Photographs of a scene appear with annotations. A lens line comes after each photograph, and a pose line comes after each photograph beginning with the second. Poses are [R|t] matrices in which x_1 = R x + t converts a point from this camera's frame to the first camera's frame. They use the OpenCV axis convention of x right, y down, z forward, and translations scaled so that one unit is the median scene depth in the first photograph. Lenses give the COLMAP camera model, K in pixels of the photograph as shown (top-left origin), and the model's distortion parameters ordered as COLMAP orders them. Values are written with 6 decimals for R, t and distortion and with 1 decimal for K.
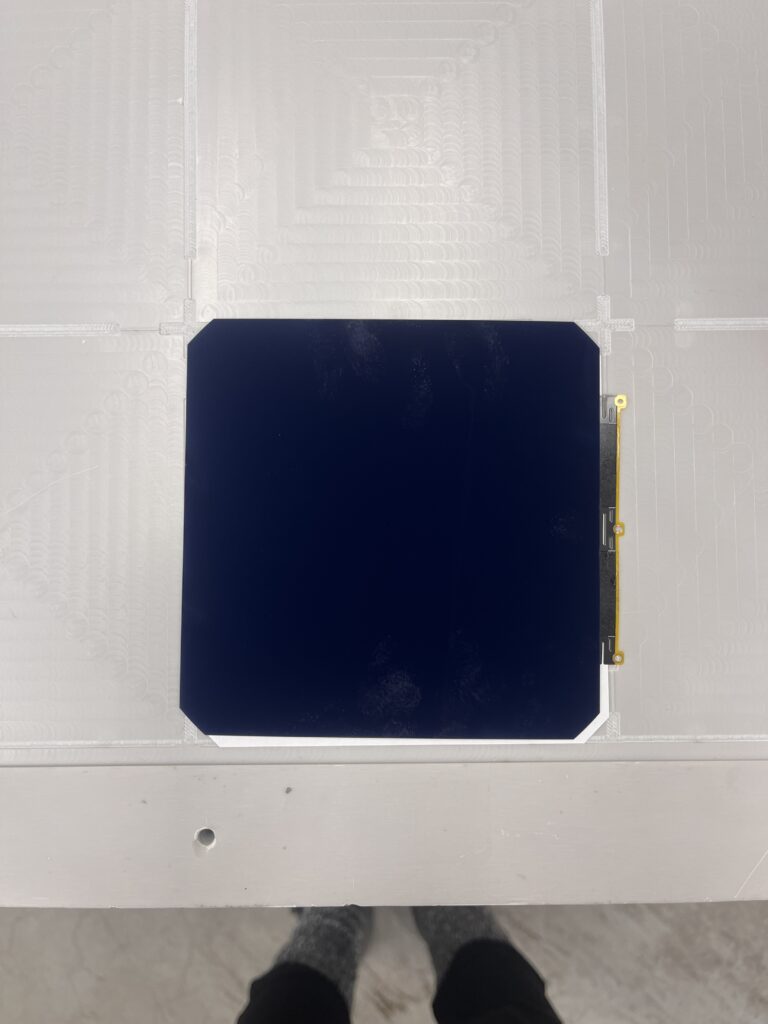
lens RADIAL K [[820.0, 0, 384.0], [0, 820.0, 512.0], [0, 0, 1]] dist [0.004815, 0.002928]
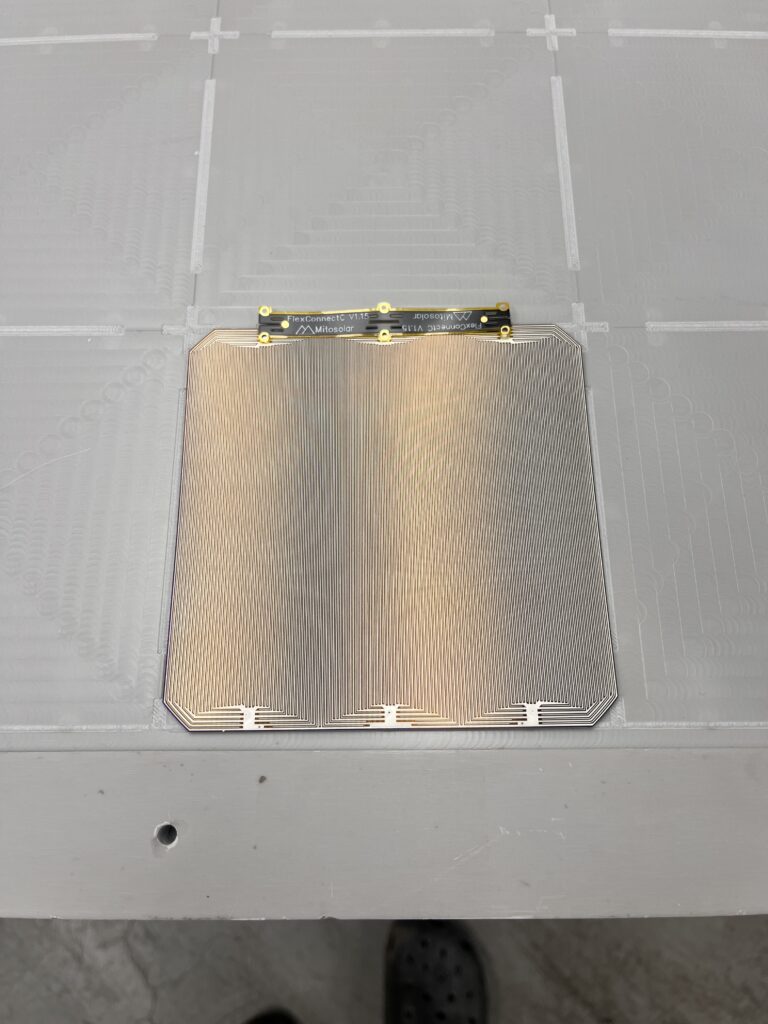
lens RADIAL K [[820.0, 0, 384.0], [0, 820.0, 512.0], [0, 0, 1]] dist [0.004815, 0.002928]
pose [[0.999983, 0.002222, -0.005406, 0.021335], [-0.003681, 0.957883, -0.287136, 0.311875], [0.004540, 0.287151, 0.957875, 0.050539]]
